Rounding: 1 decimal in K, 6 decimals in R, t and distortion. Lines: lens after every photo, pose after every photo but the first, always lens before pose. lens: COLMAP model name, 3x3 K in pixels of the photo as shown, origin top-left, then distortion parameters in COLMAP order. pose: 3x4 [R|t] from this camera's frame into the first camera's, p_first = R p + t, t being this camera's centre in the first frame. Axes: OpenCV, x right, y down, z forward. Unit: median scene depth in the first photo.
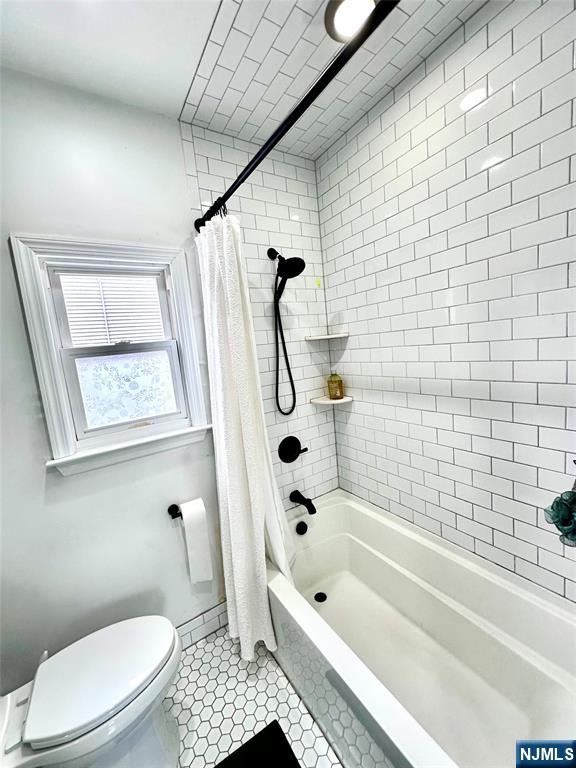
lens RADIAL K [[305.9, 0, 288.9], [0, 305.9, 382.9], [0, 0, 1]] dist [0.001969, 0.000032]
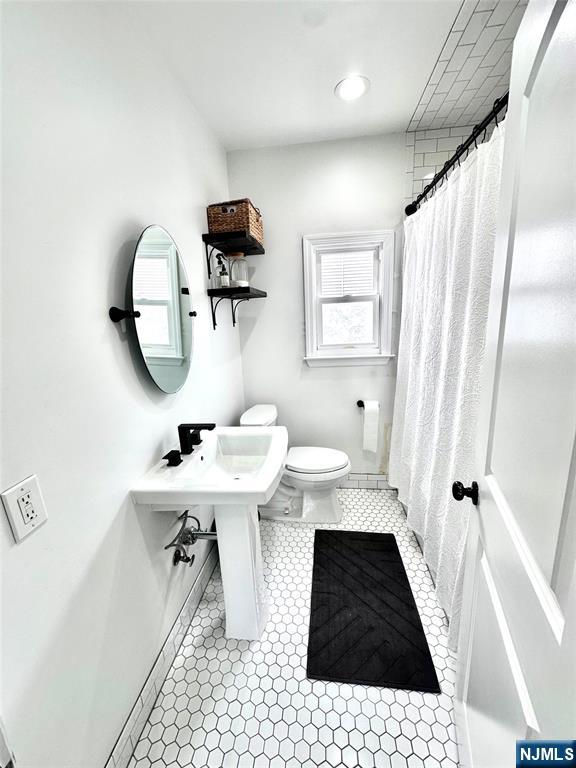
lens RADIAL K [[305.9, 0, 288.8], [0, 305.9, 386.3], [0, 0, 1]] dist [0.001969, 0.000032]
pose [[0.766376, 0.203544, -0.609292, 0.322041], [-0.111424, 0.976217, 0.185970, 0.076201], [0.632655, -0.074633, 0.770829, -0.510563]]
